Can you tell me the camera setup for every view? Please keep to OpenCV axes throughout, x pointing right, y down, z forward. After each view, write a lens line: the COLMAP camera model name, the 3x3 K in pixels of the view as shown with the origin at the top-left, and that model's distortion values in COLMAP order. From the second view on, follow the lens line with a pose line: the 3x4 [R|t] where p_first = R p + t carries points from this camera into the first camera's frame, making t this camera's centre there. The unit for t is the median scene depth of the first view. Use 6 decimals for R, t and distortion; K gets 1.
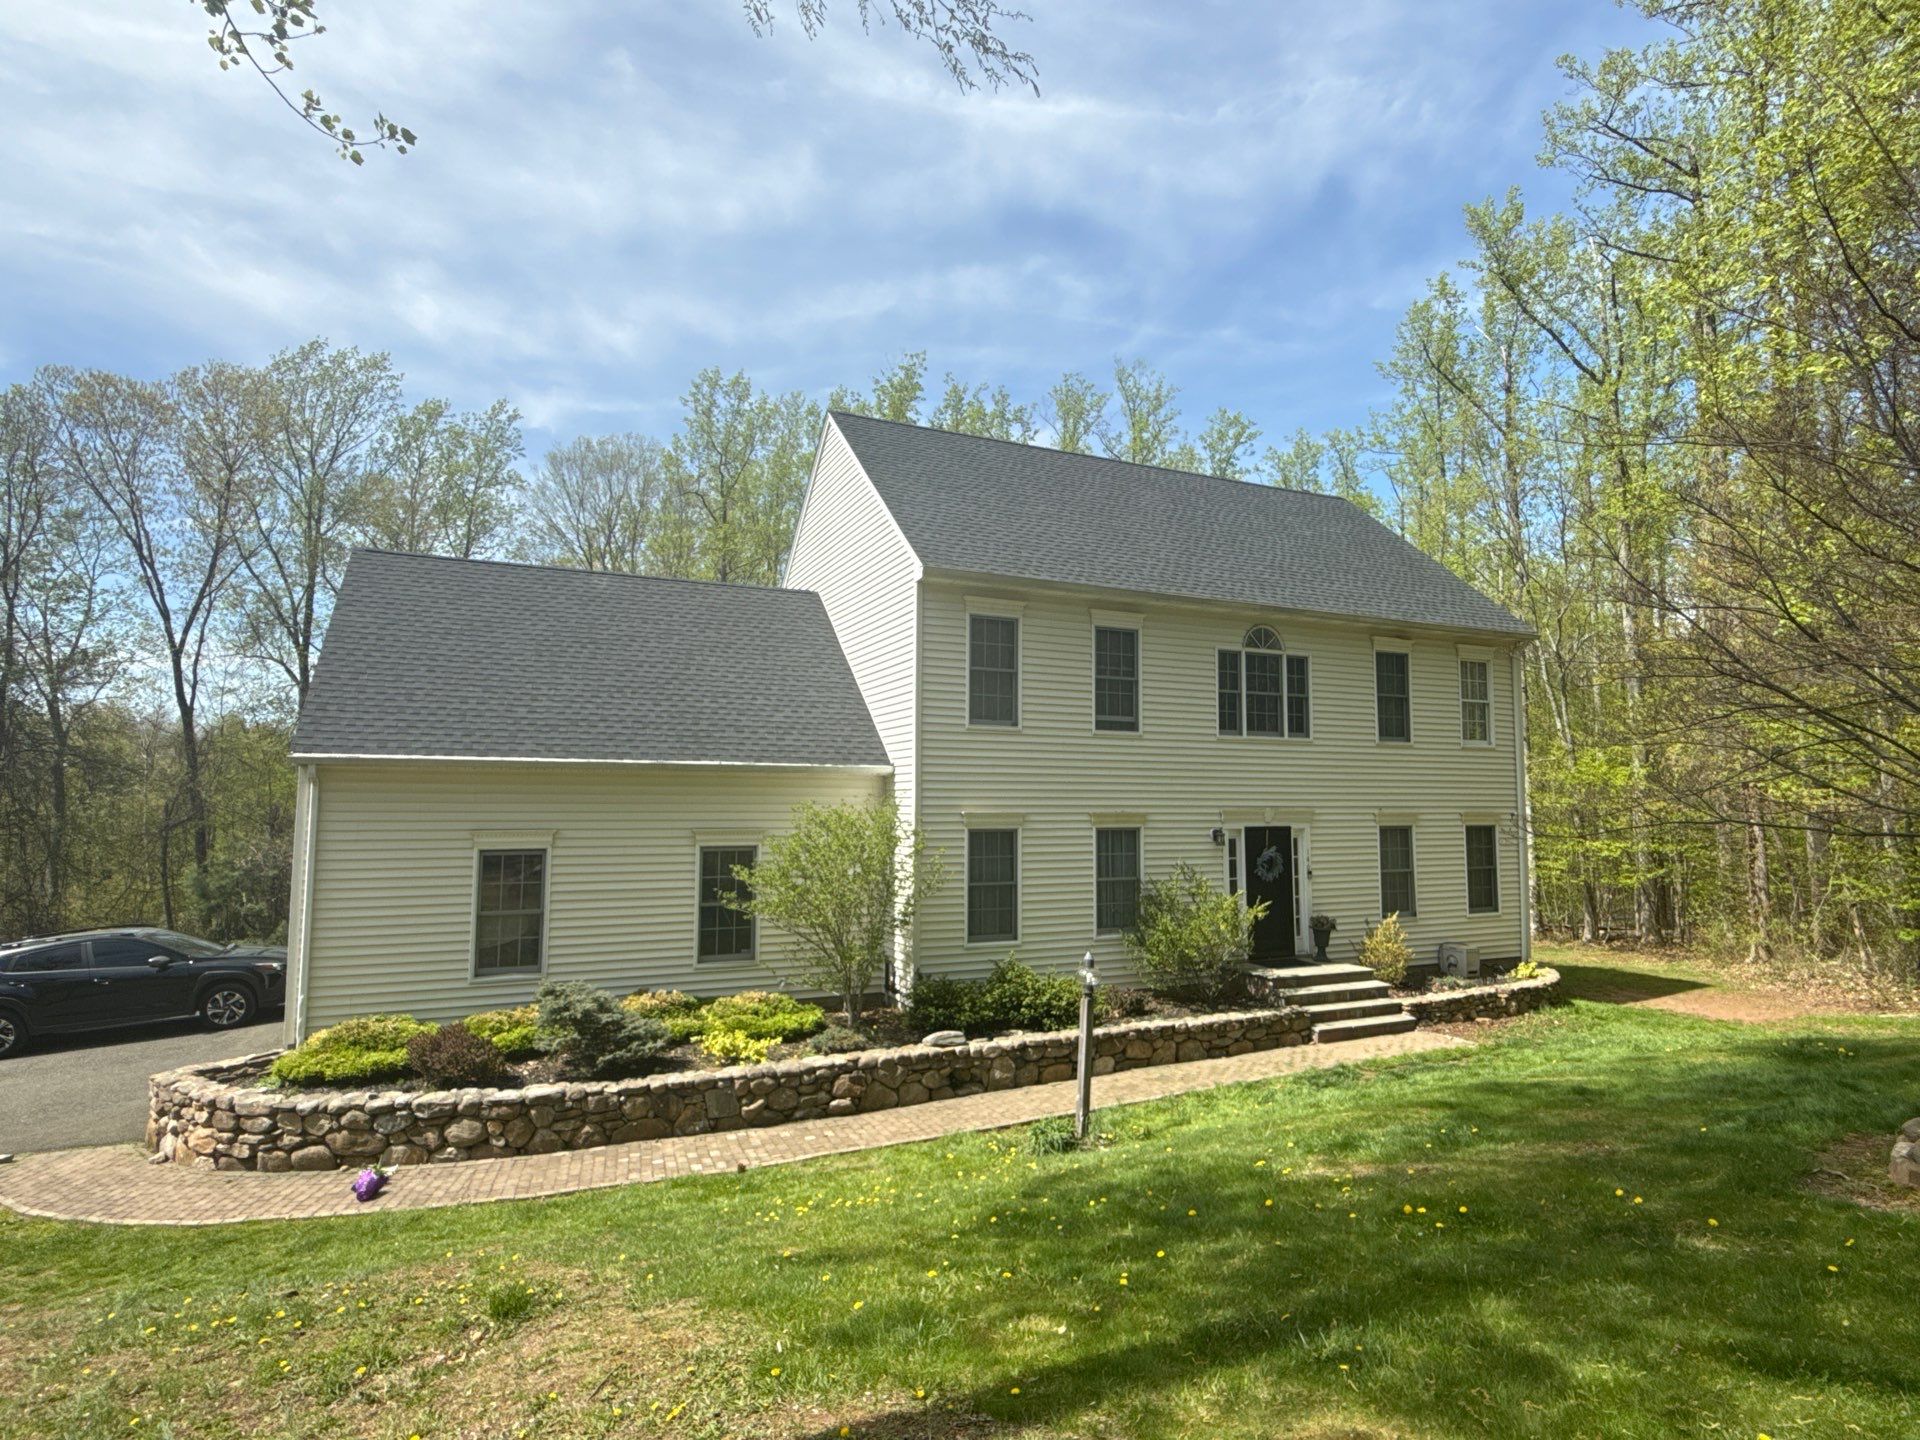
lens RADIAL K [[1005.1, 0, 956.5], [0, 1005.1, 720.6], [0, 0, 1]] dist [-0.001357, 0.000742]
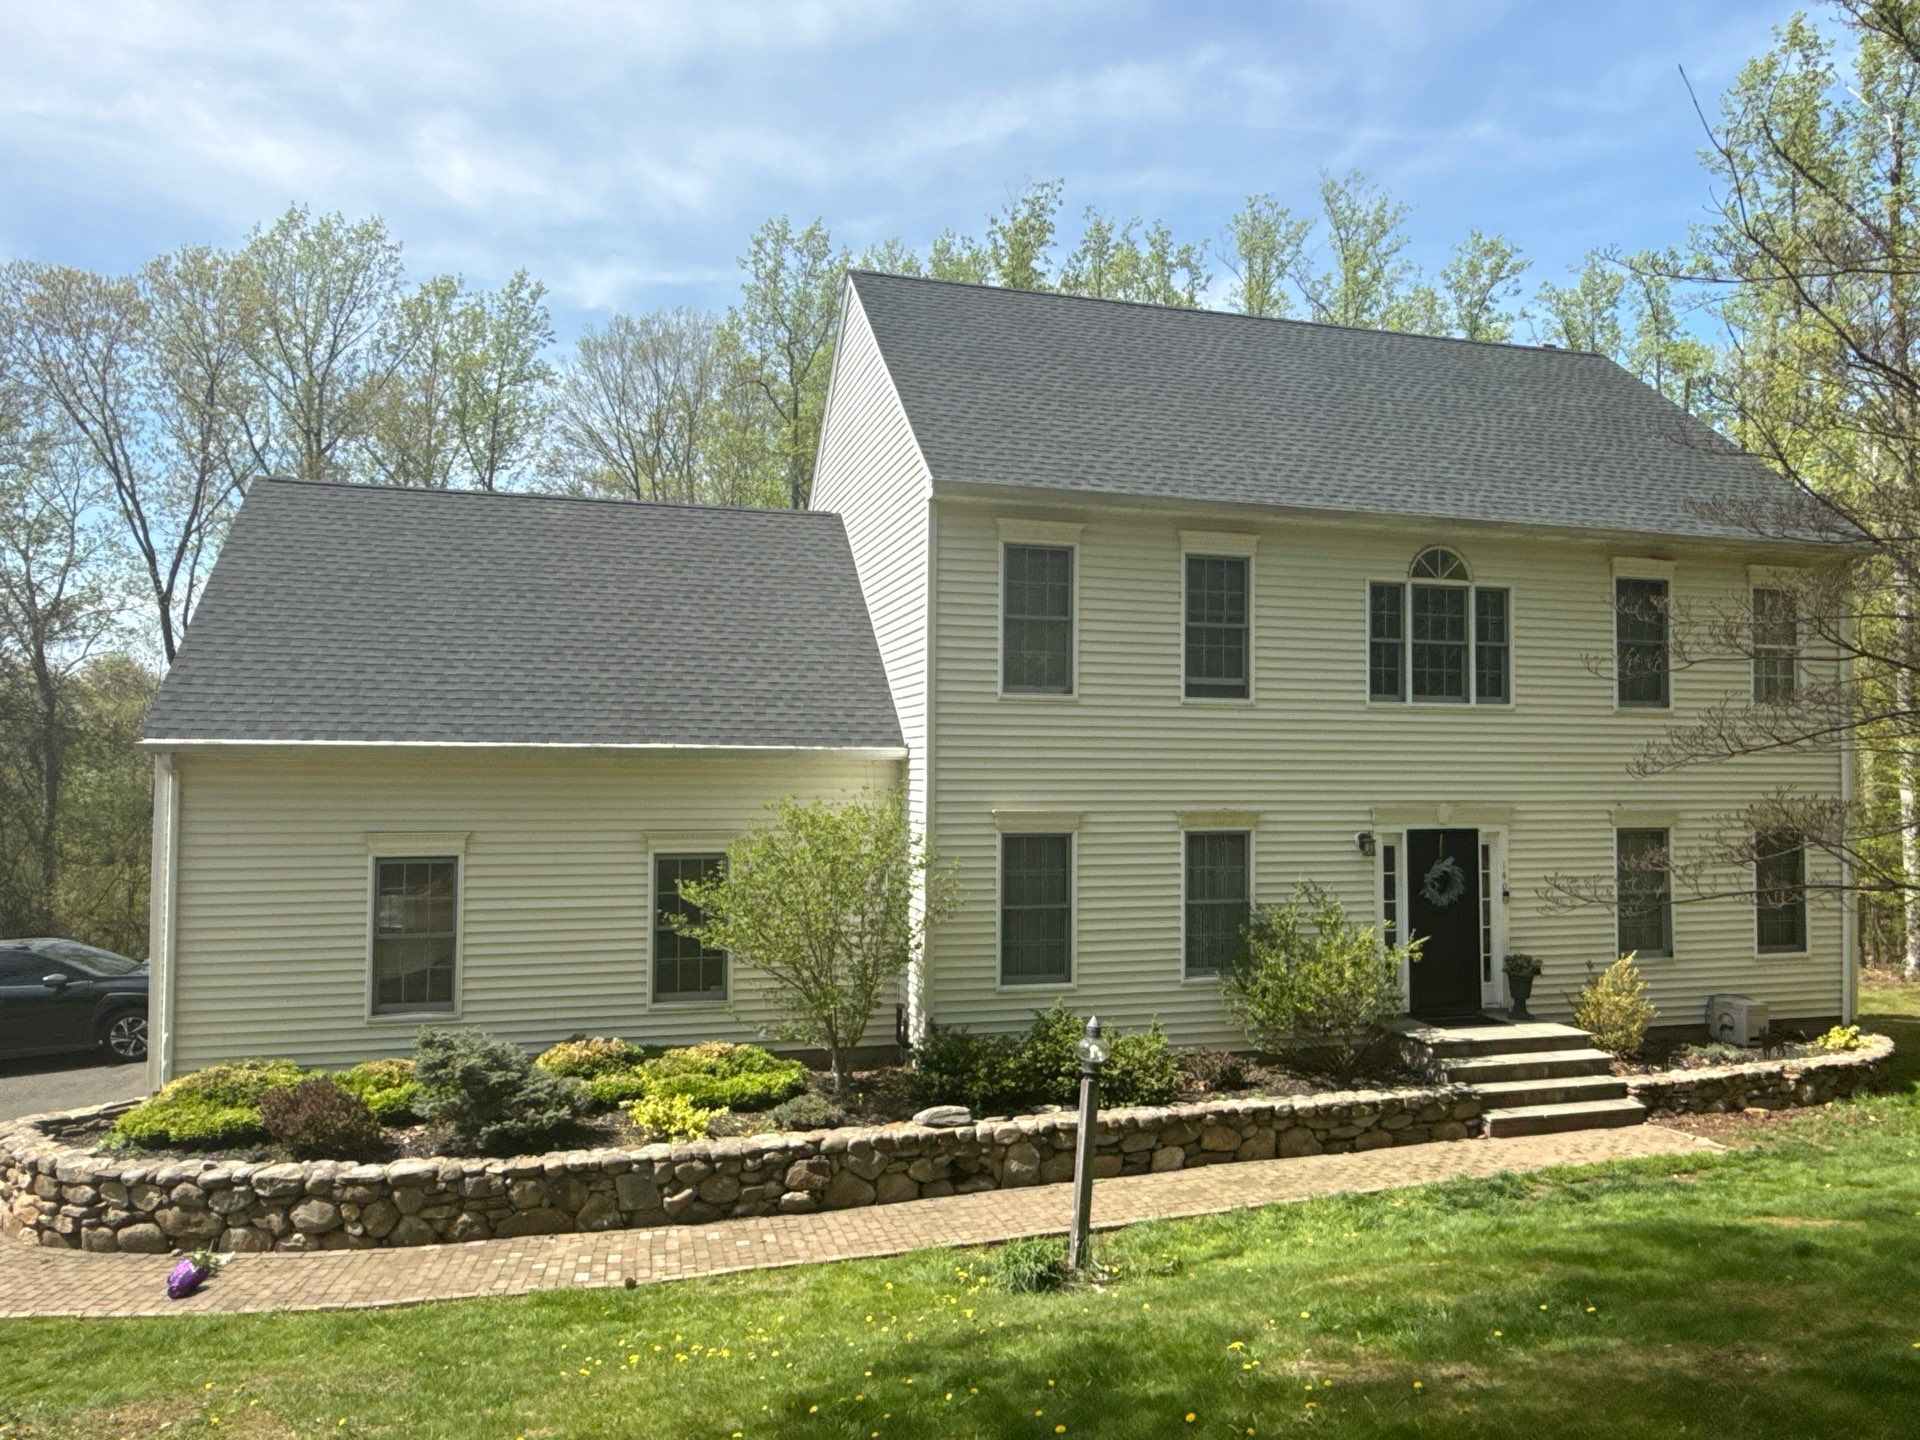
lens RADIAL K [[1301.8, 0, 953.7], [0, 1301.8, 722.5], [0, 0, 1]] dist [0.001411, -0.004177]
pose [[0.989193, -0.004061, -0.146562, 0.112602], [0.010518, 0.999006, 0.043306, -0.015489], [0.146240, -0.044379, 0.988253, 0.043366]]
